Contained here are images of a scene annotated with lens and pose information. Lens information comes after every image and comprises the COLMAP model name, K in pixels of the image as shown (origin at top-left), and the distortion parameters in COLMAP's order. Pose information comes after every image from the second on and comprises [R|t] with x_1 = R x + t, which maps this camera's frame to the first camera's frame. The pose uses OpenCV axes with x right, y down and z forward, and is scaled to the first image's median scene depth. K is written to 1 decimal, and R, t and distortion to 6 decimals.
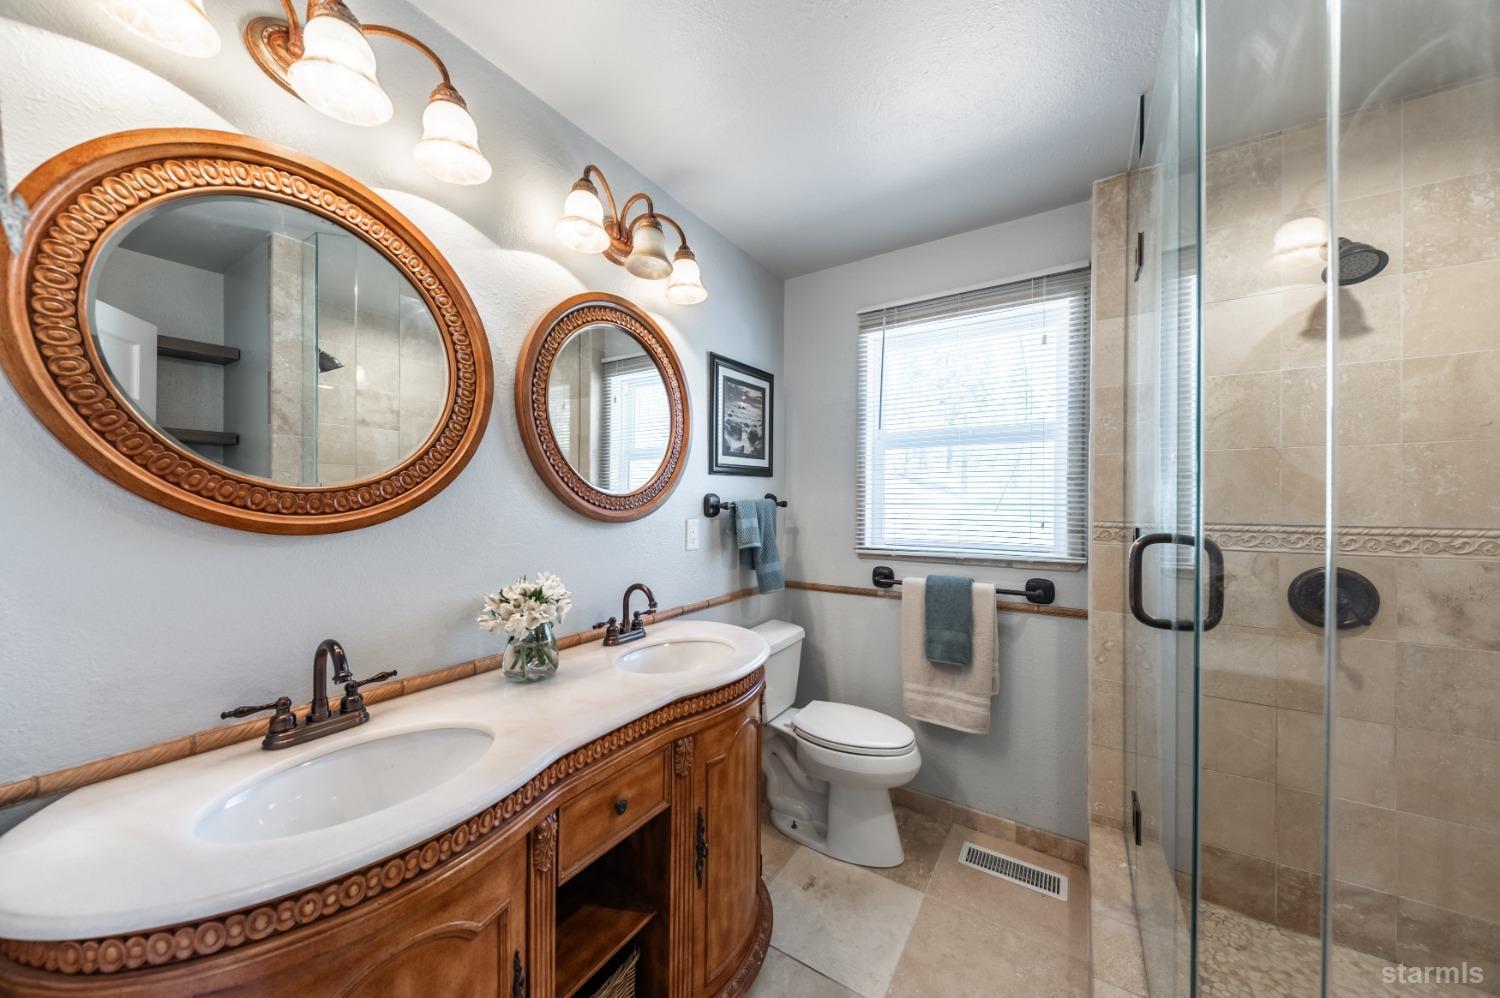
lens RADIAL K [[521.0, 0, 745.1], [0, 521.0, 500.3], [0, 0, 1]] dist [-0.000885, -0.000166]
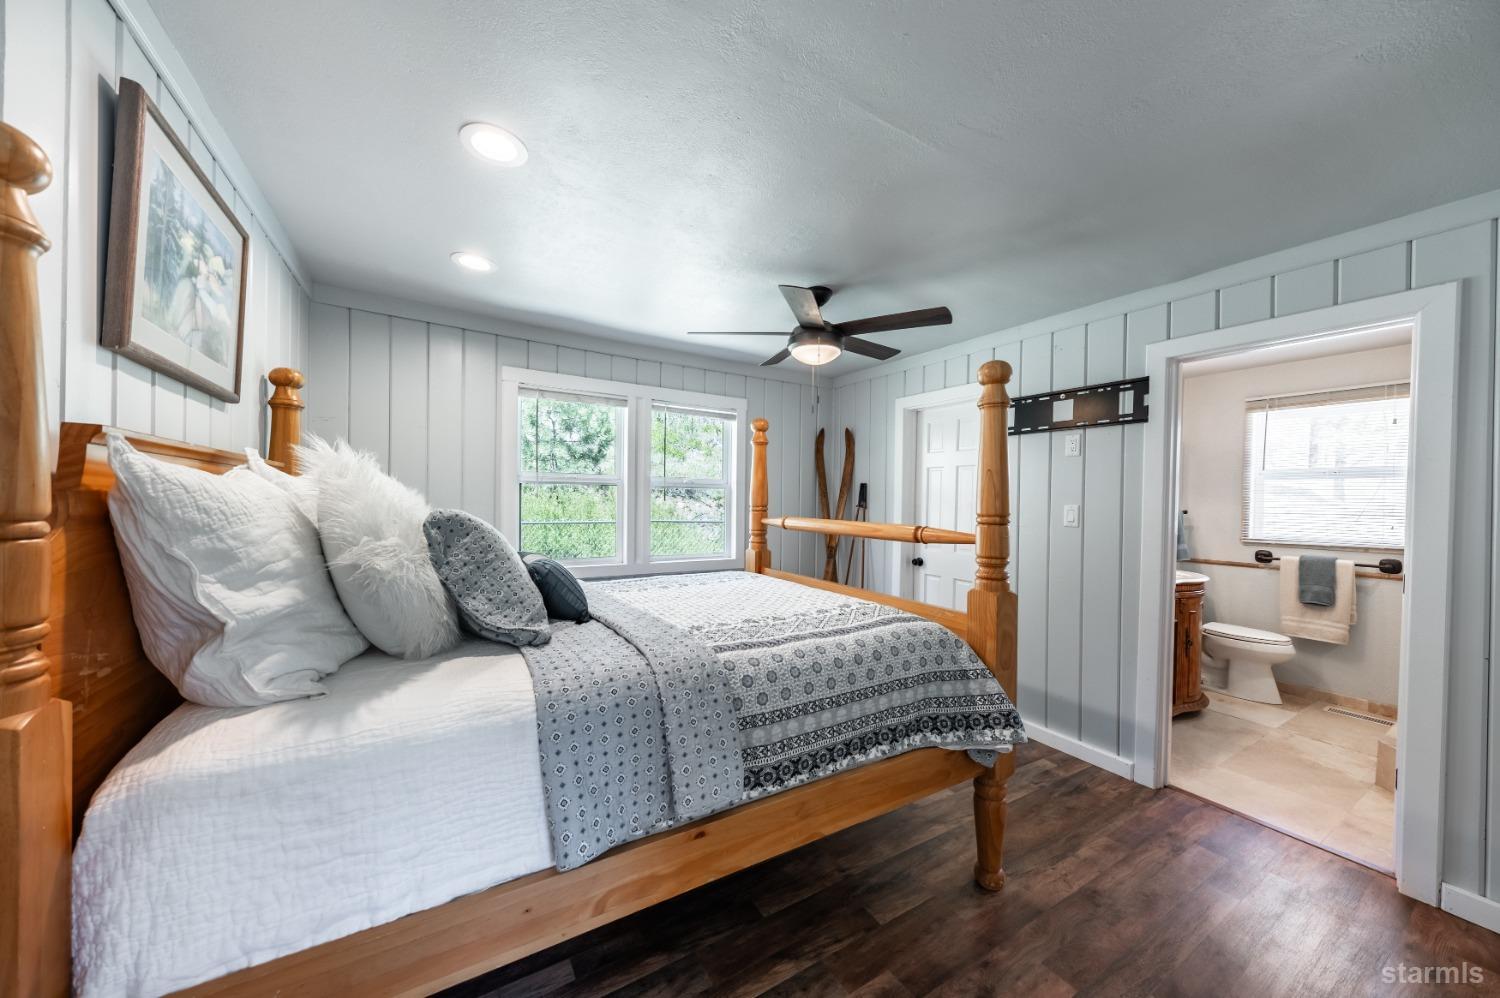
lens RADIAL K [[521.0, 0, 745.1], [0, 521.0, 500.3], [0, 0, 1]] dist [-0.000885, -0.000166]
pose [[0.900219, 0.014648, -0.435192, -0.586264], [-0.017454, 0.999845, -0.002452, -0.002440], [0.435088, 0.009804, 0.900335, -1.423297]]
